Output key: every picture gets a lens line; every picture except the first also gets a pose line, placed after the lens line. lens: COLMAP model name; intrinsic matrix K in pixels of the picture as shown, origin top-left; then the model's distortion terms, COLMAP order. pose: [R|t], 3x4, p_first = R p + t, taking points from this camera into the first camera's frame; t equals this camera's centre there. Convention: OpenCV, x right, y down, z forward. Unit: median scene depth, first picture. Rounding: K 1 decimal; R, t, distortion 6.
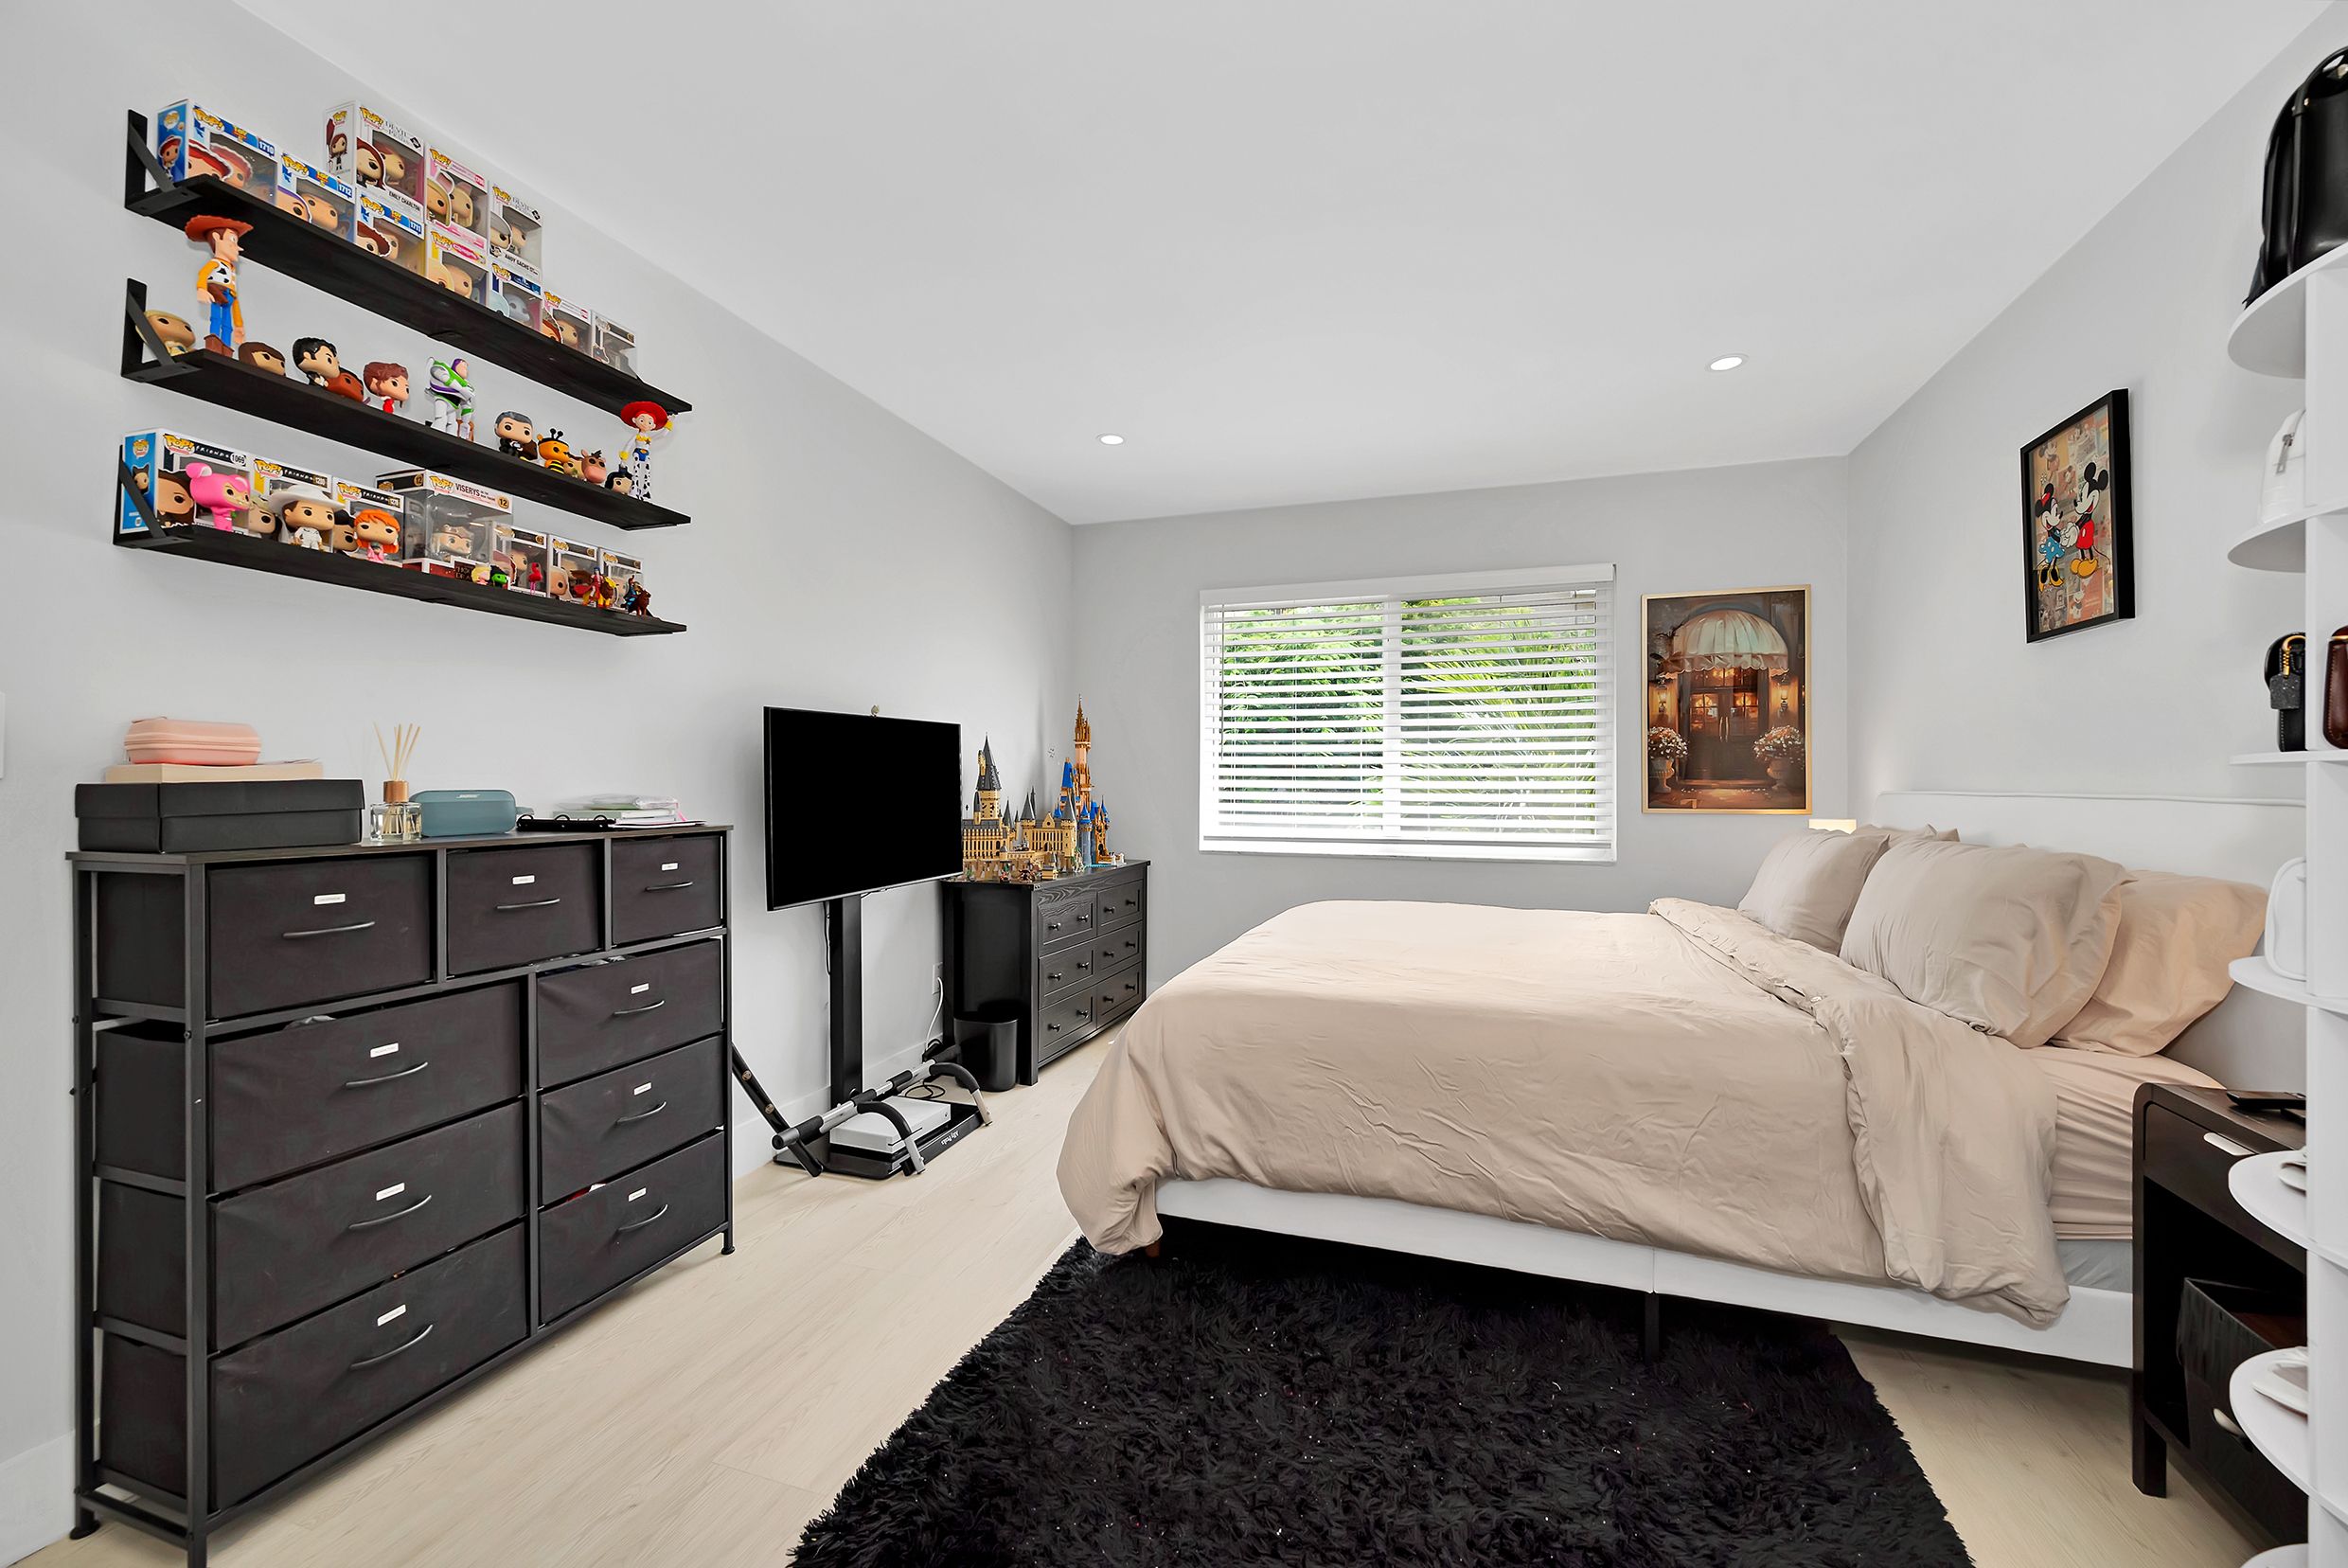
lens RADIAL K [[937.2, 0, 1169.6], [0, 937.2, 782.9], [0, 0, 1]] dist [-0.000074, -0.000360]
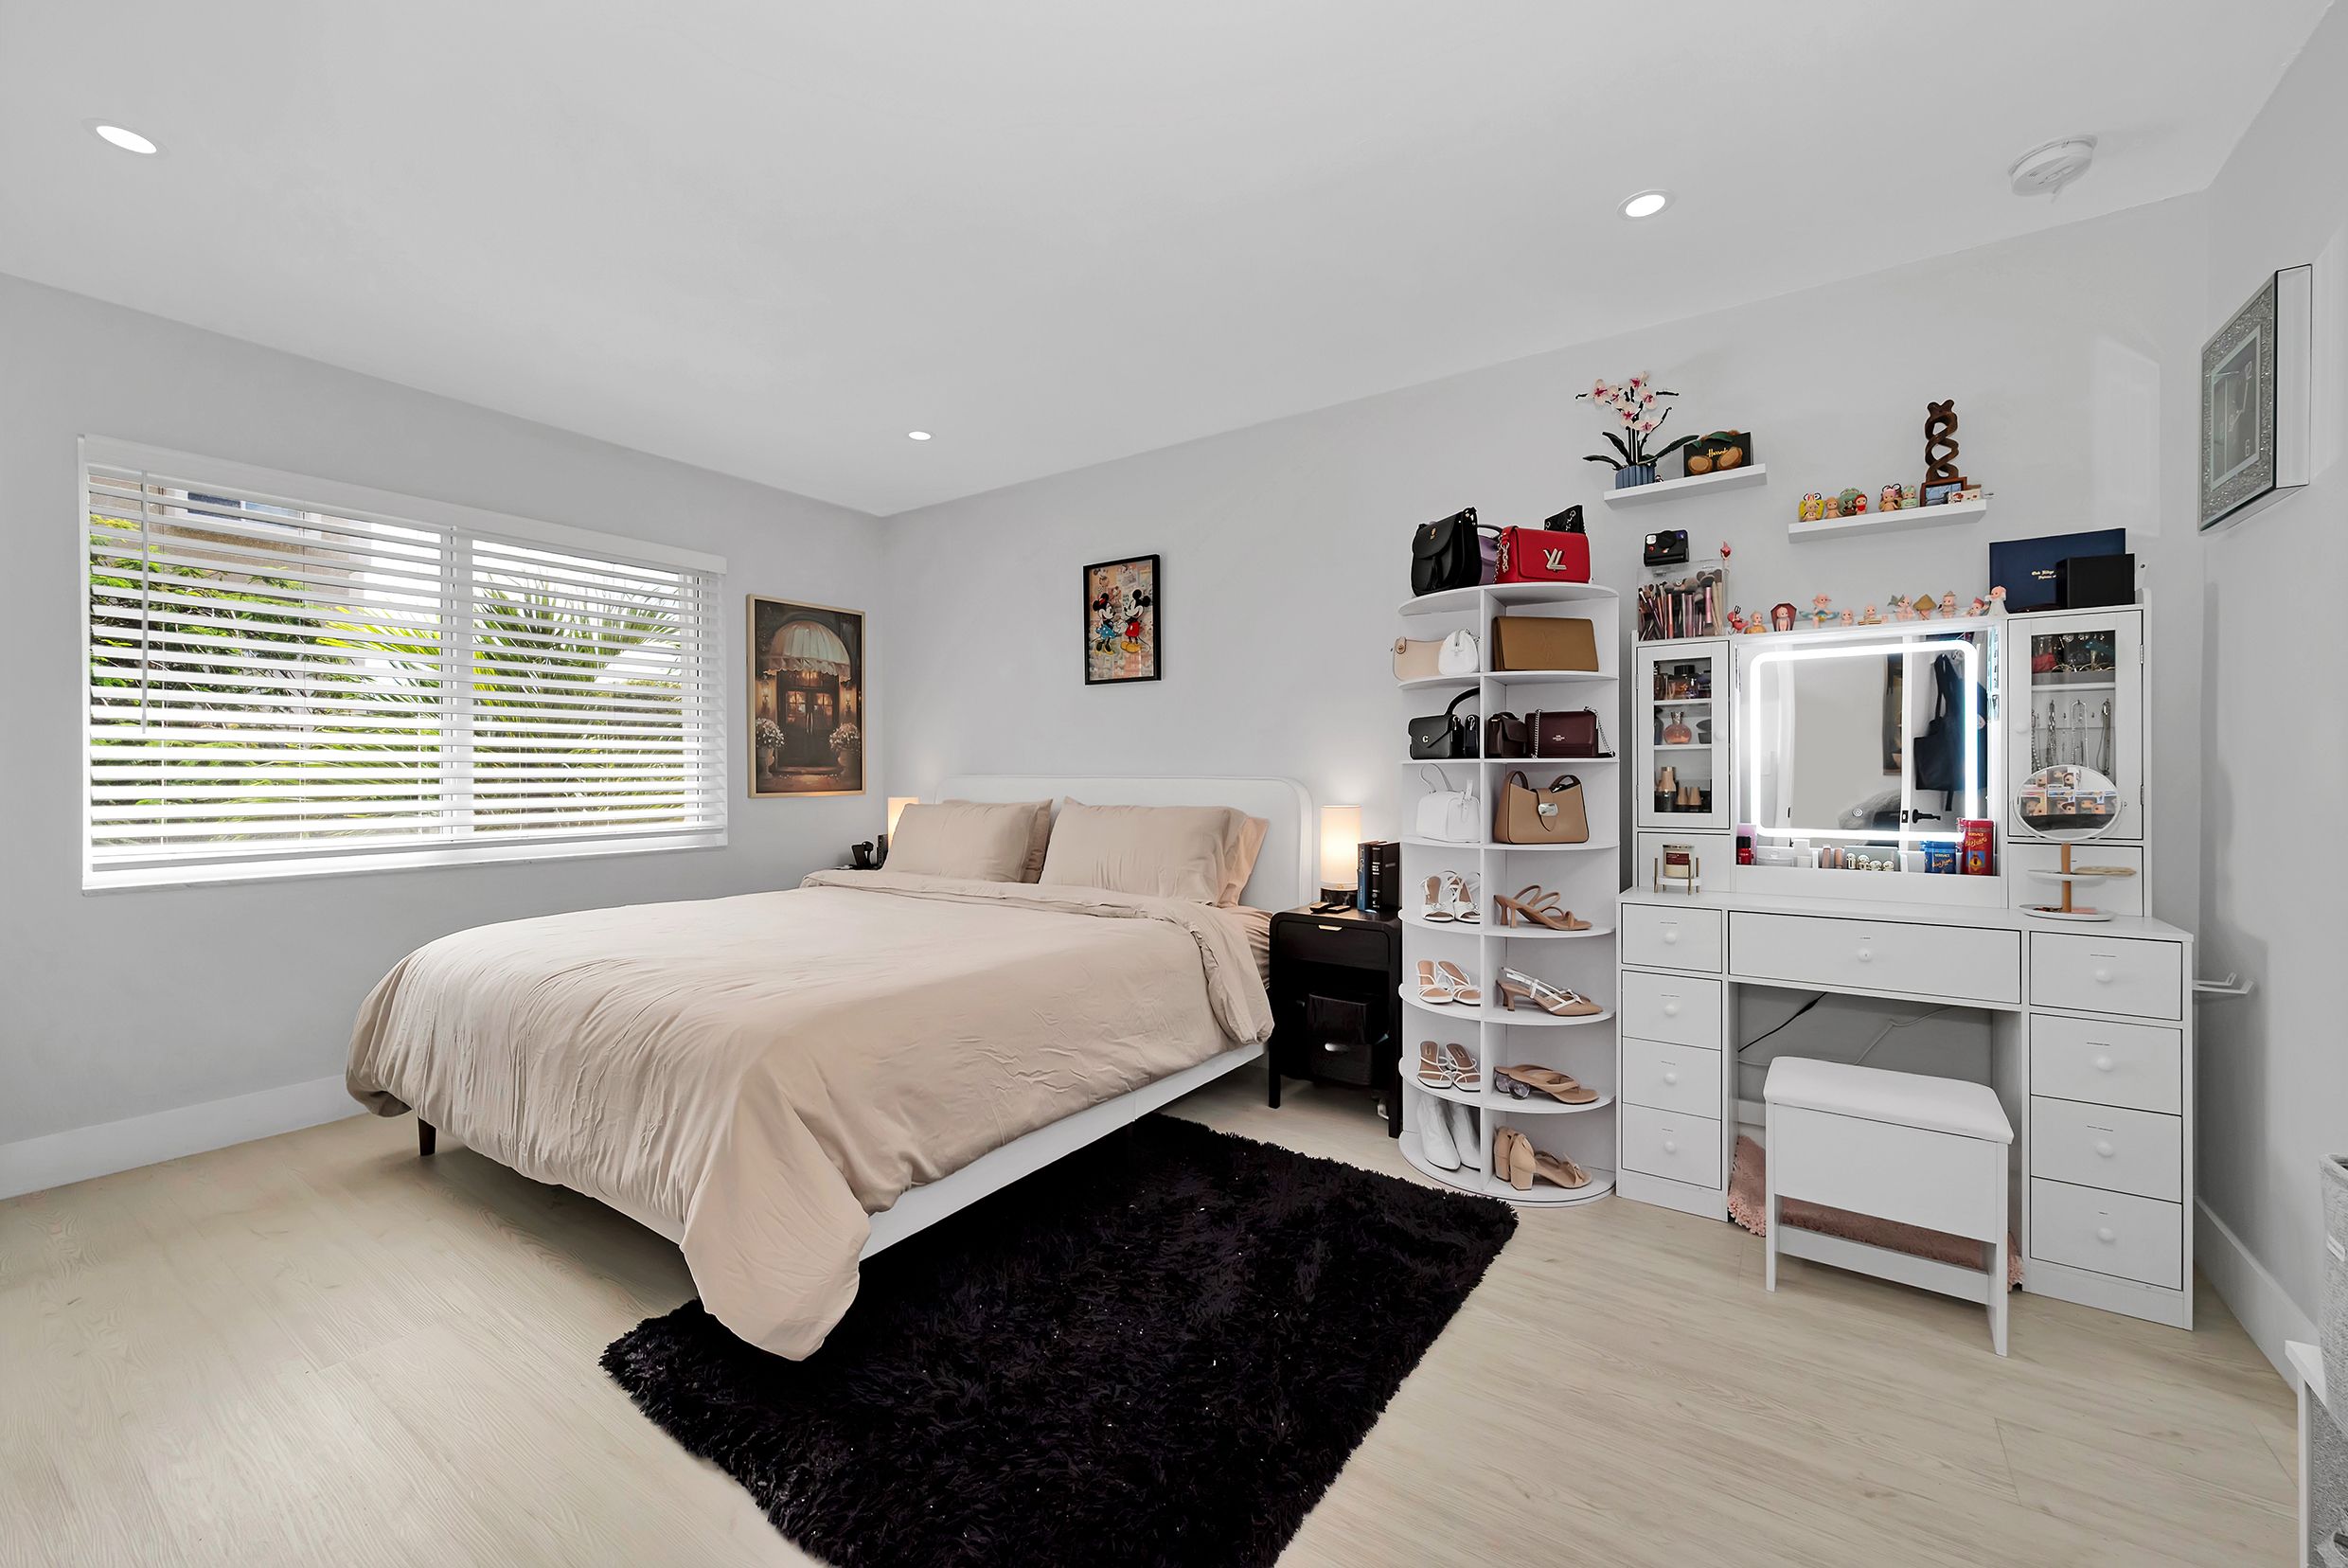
lens RADIAL K [[937.2, 0, 1167.4], [0, 937.2, 778.6], [0, 0, 1]] dist [-0.000074, -0.000360]
pose [[0.265451, -0.009153, 0.964081, -0.691997], [0.001173, 0.999957, 0.009171, 0.001292], [-0.964124, -0.001303, 0.265450, 0.455045]]
